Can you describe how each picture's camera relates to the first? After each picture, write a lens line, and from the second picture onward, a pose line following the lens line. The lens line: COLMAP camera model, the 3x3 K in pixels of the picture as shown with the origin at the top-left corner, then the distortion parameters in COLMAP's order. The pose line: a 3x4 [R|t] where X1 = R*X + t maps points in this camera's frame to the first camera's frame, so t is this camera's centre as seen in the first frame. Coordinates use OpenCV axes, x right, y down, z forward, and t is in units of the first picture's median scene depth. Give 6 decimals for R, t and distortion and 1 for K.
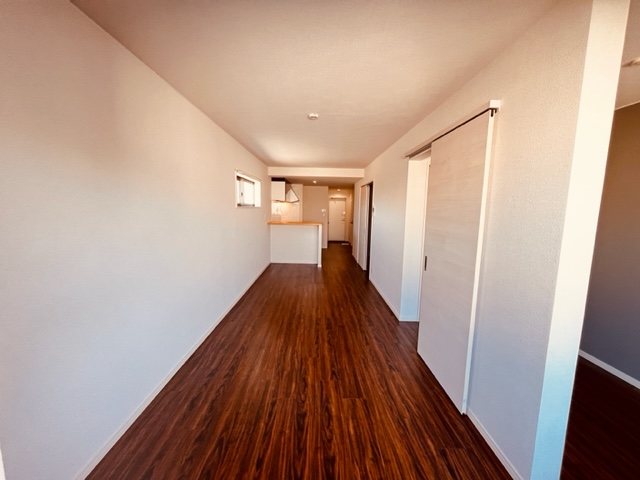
lens RADIAL K [[258.2, 0, 318.5], [0, 258.2, 240.1], [0, 0, 1]] dist [-0.000753, 0.000023]
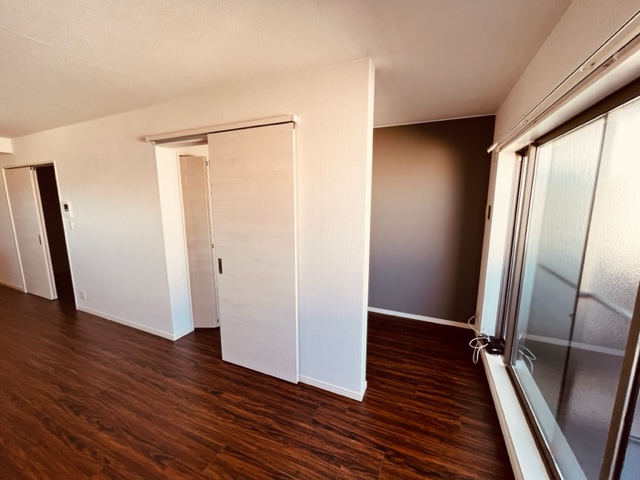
lens RADIAL K [[258.2, 0, 320.2], [0, 258.2, 240.1], [0, 0, 1]] dist [-0.000753, 0.000023]
pose [[0.414688, -0.163805, 0.895099, -0.316963], [0.122364, 0.984768, 0.123524, -0.091411], [-0.901699, 0.058304, 0.428415, 0.337860]]
